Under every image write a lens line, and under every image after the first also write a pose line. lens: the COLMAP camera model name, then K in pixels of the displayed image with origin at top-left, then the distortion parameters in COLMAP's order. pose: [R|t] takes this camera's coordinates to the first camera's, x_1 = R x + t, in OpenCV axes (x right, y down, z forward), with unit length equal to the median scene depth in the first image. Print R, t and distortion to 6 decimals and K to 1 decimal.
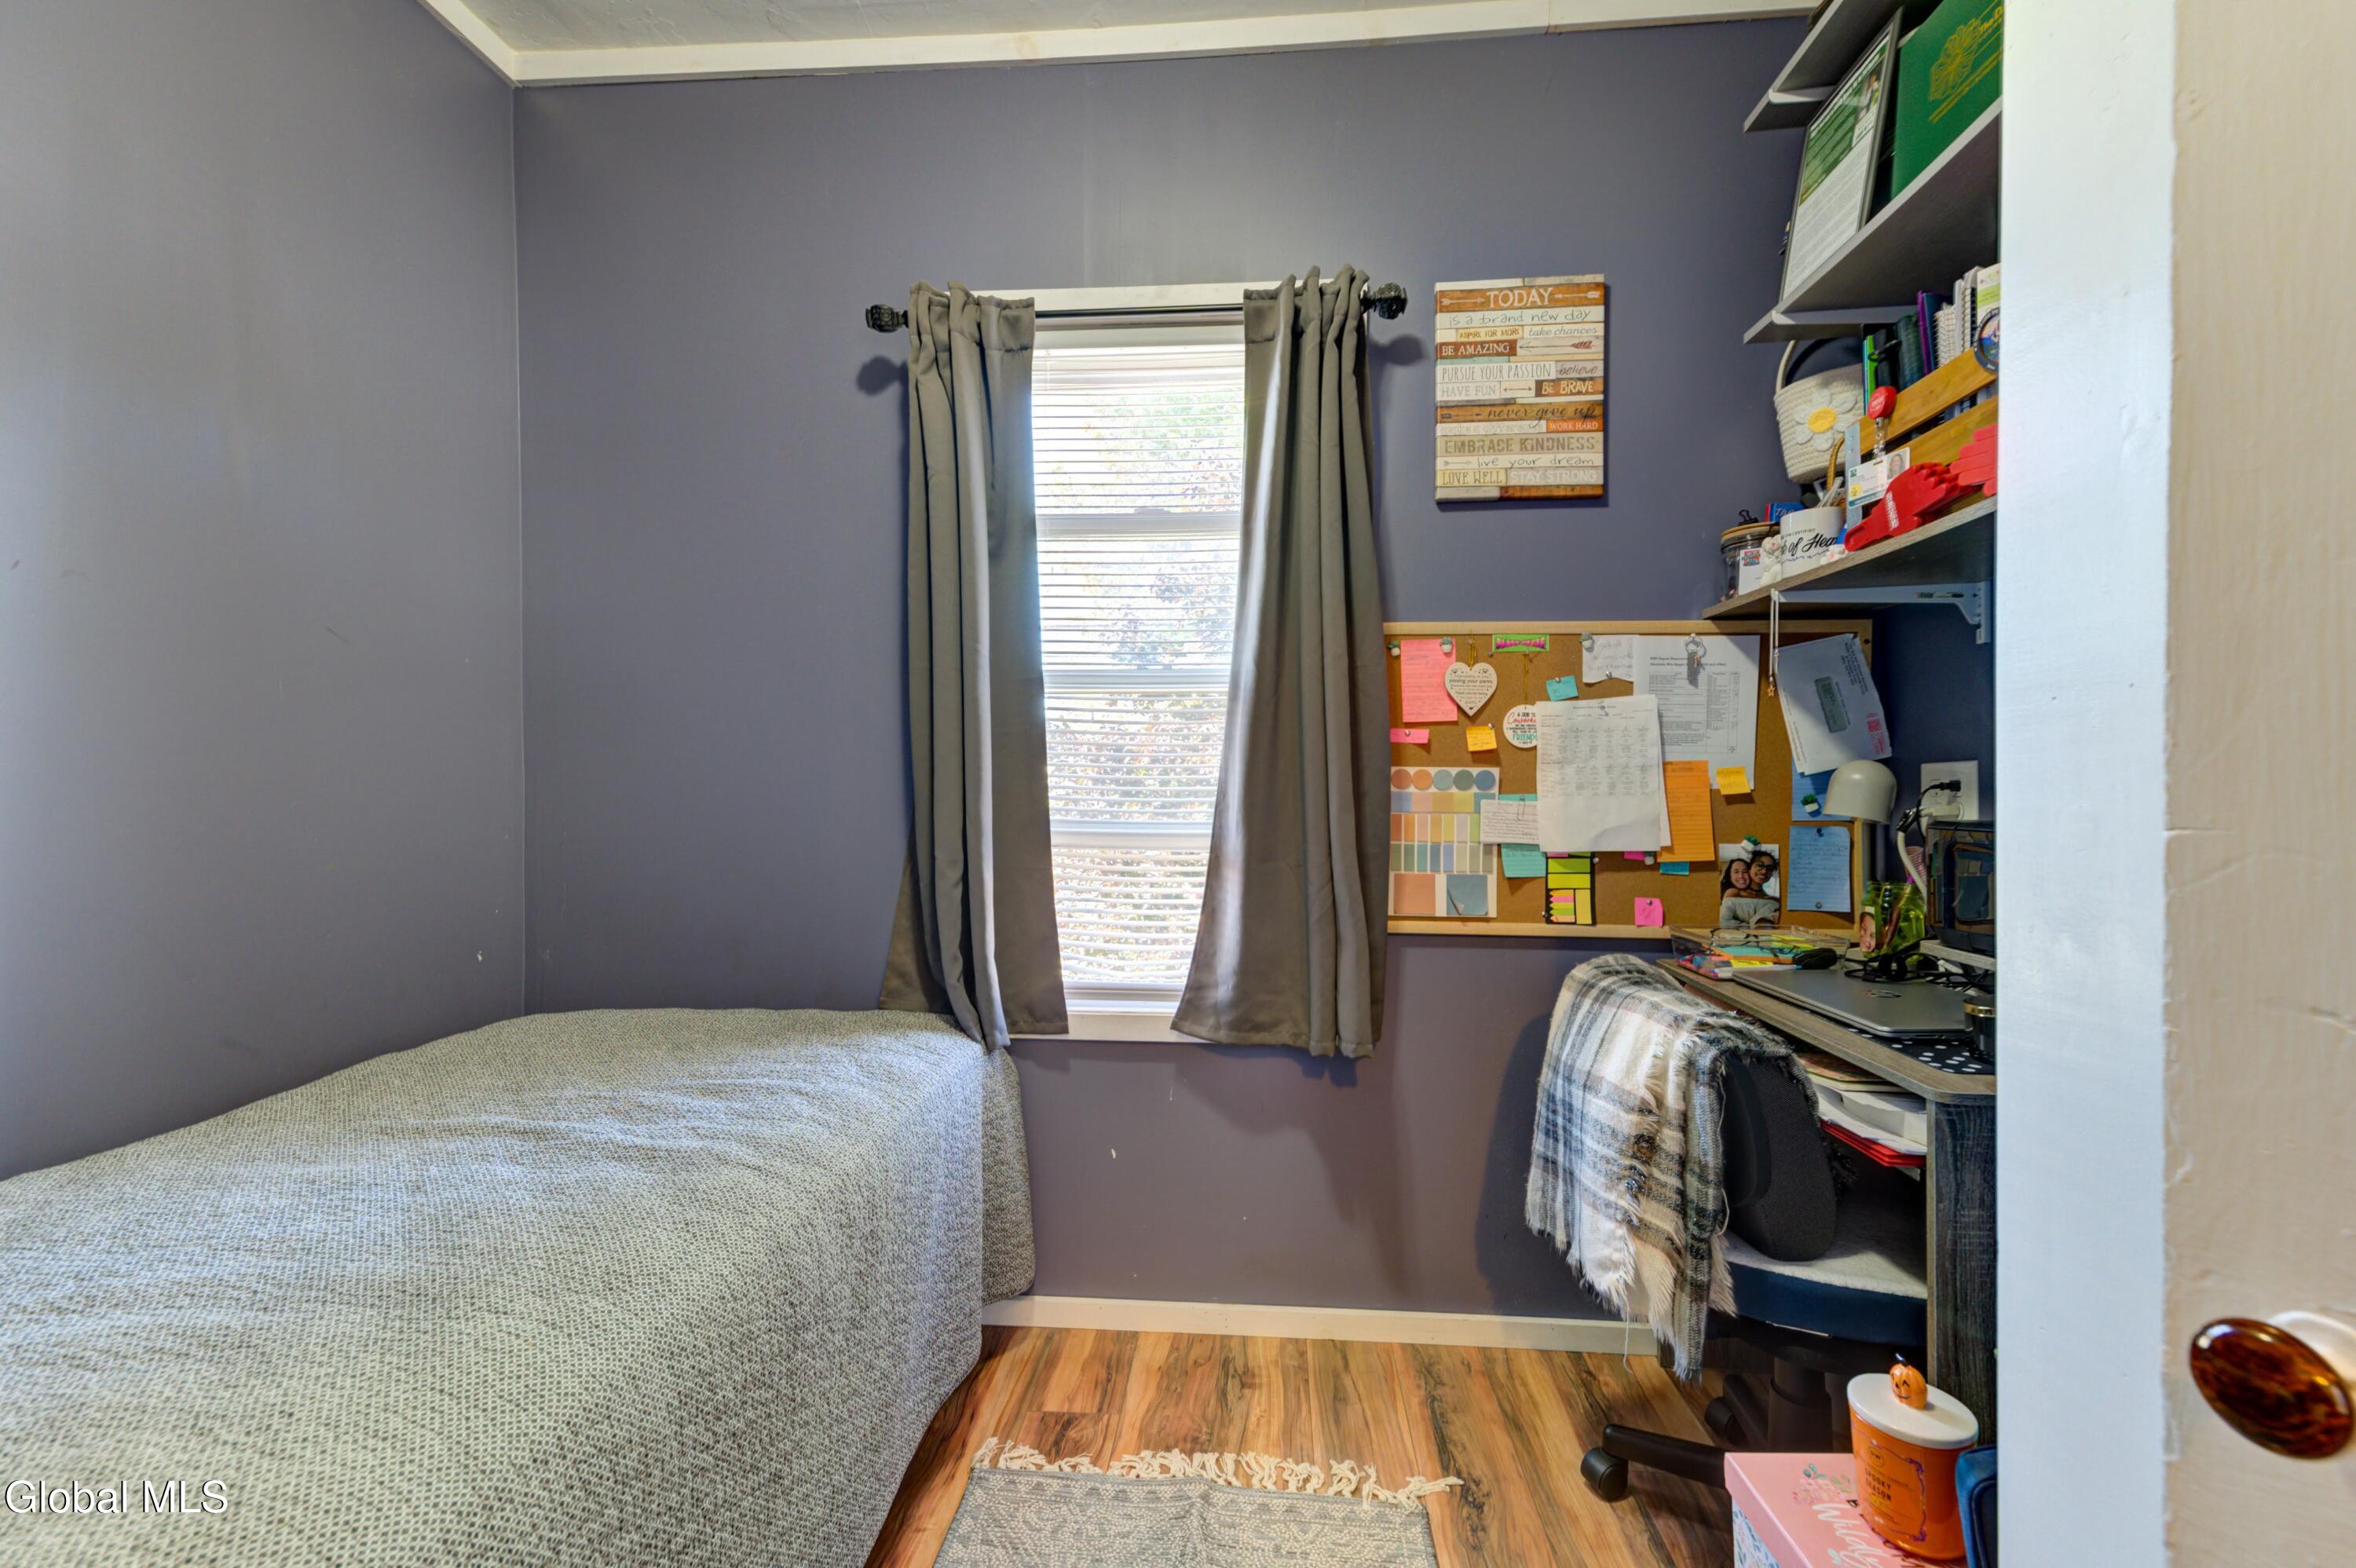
lens RADIAL K [[969.2, 0, 1194.1], [0, 969.2, 788.4], [0, 0, 1]] dist [0.024712, -0.004219]
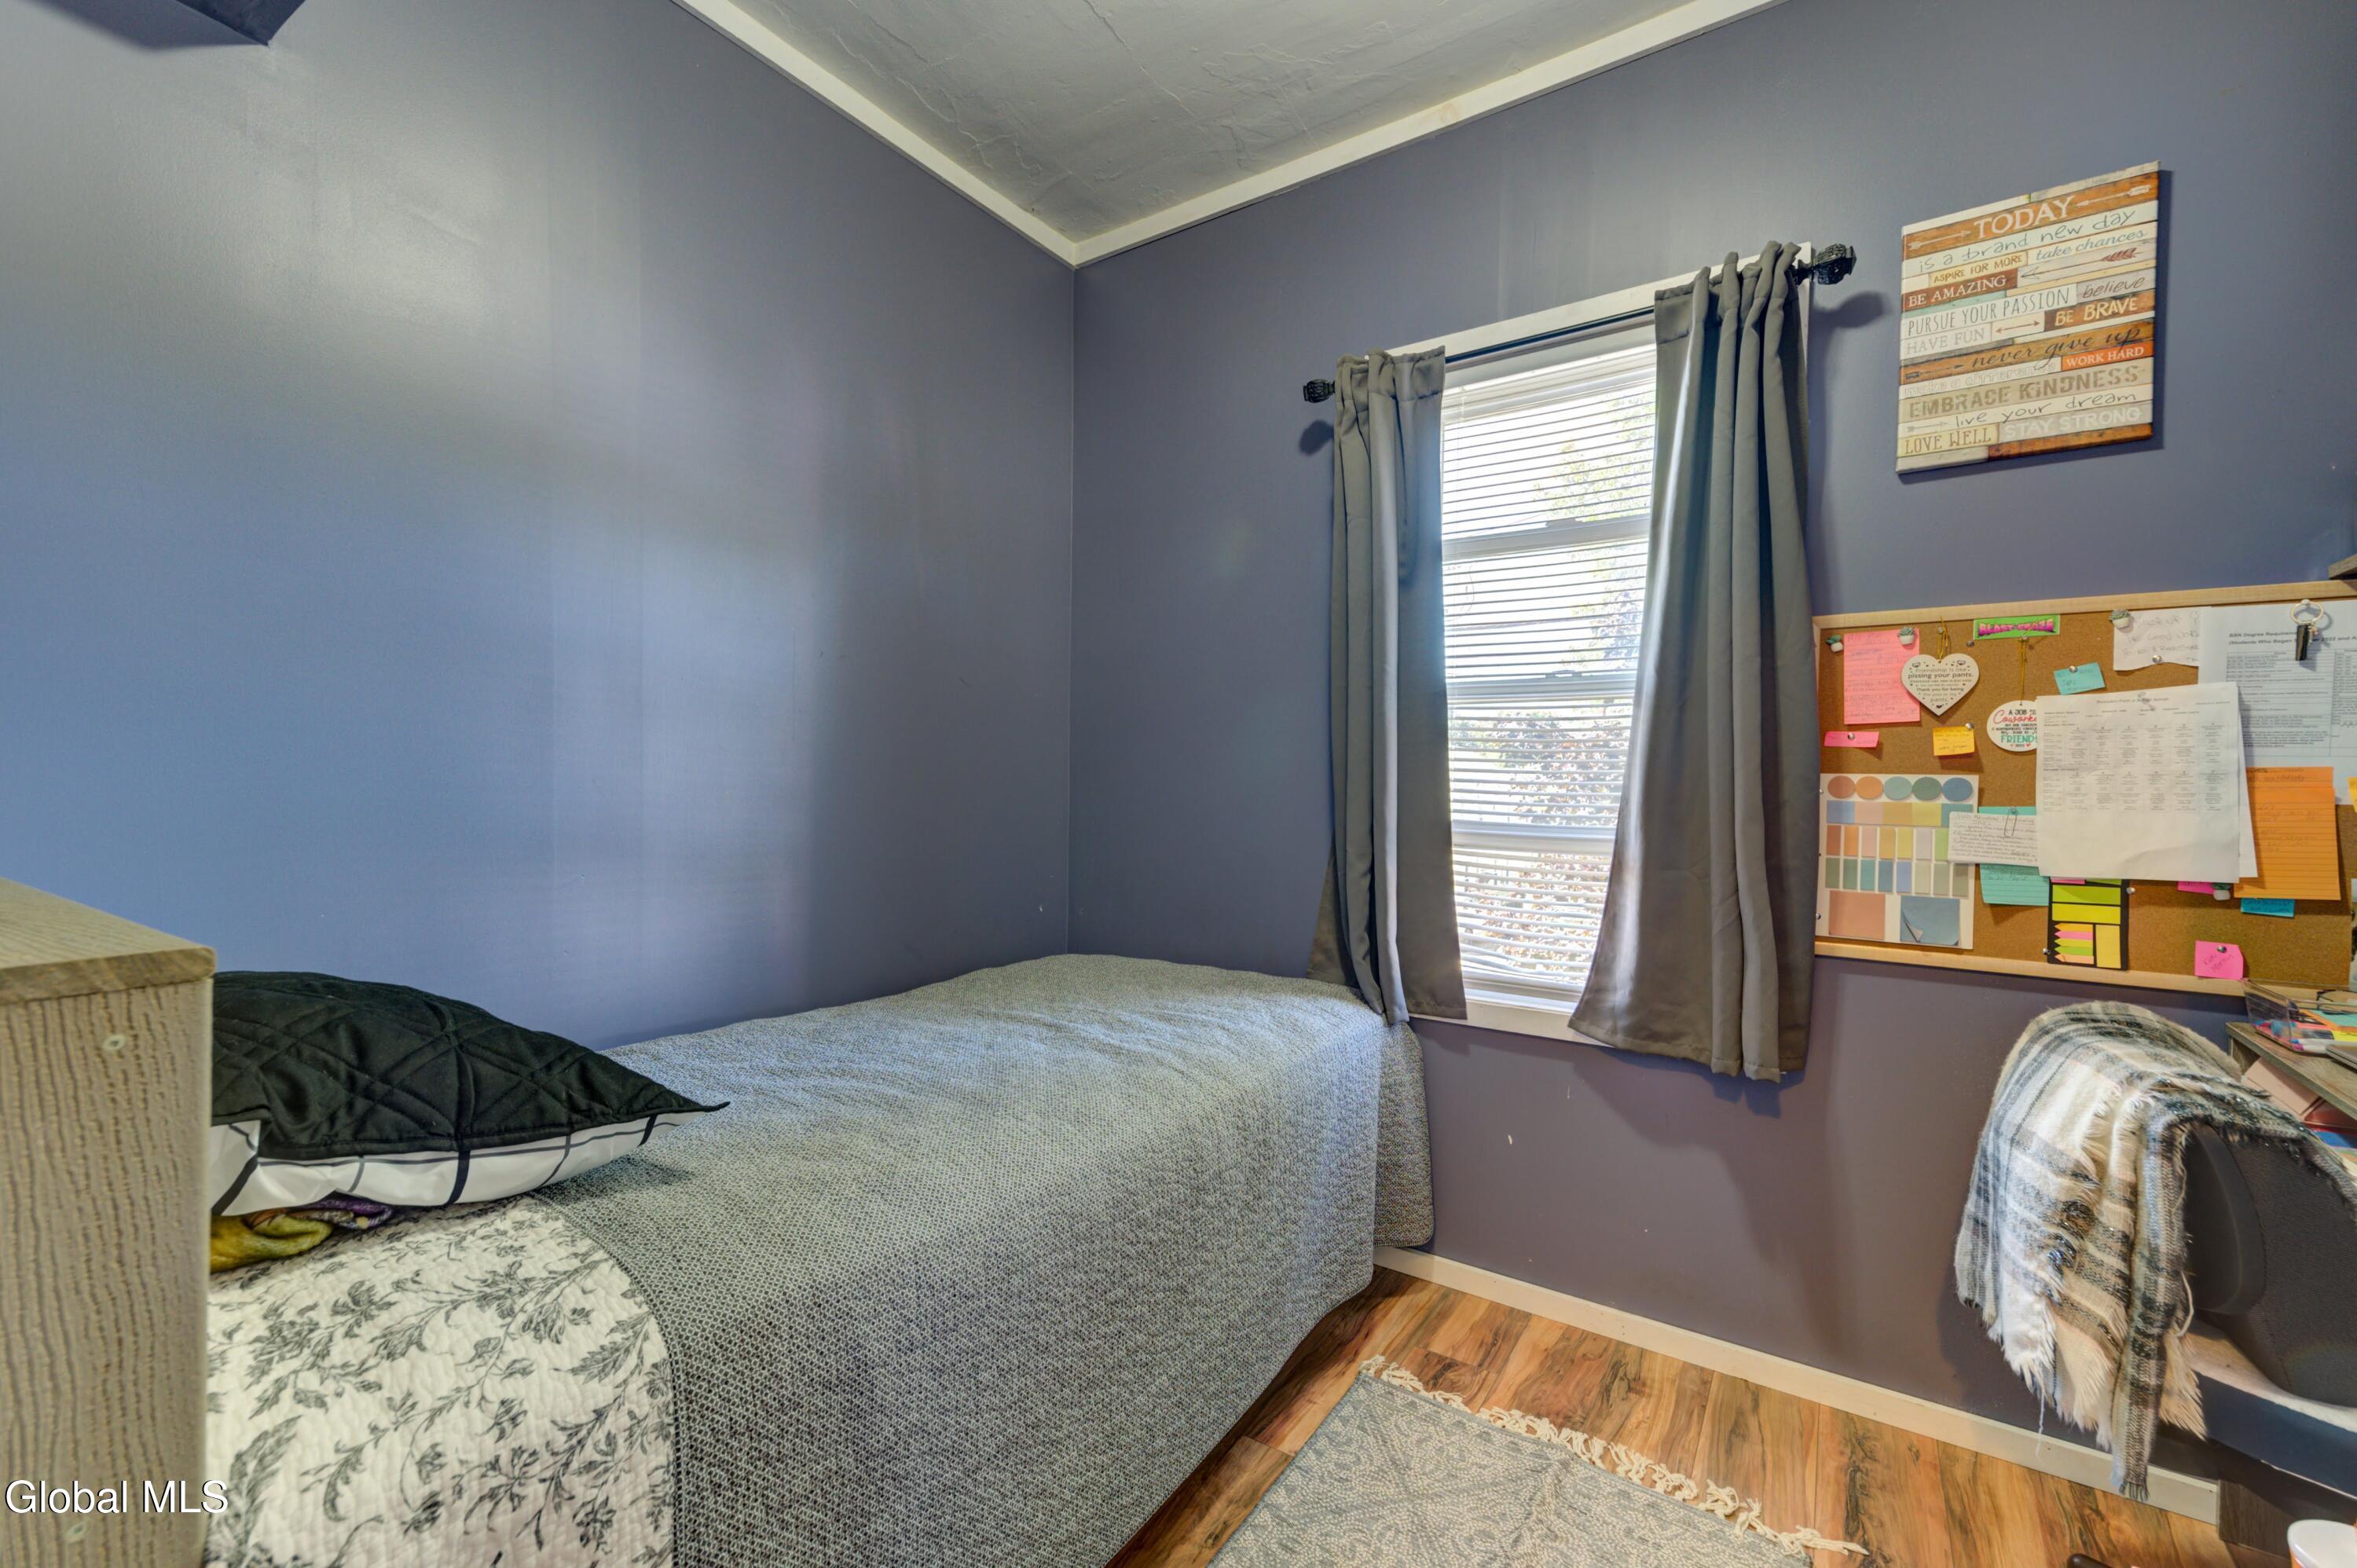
lens RADIAL K [[969.7, 0, 1164.7], [0, 969.7, 783.2], [0, 0, 1]] dist [0.024712, -0.004219]
pose [[0.862779, 0.008556, -0.505509, 0.135834], [-0.011426, 0.999931, -0.002577, -0.003649], [0.505452, 0.007999, 0.862817, -0.112618]]
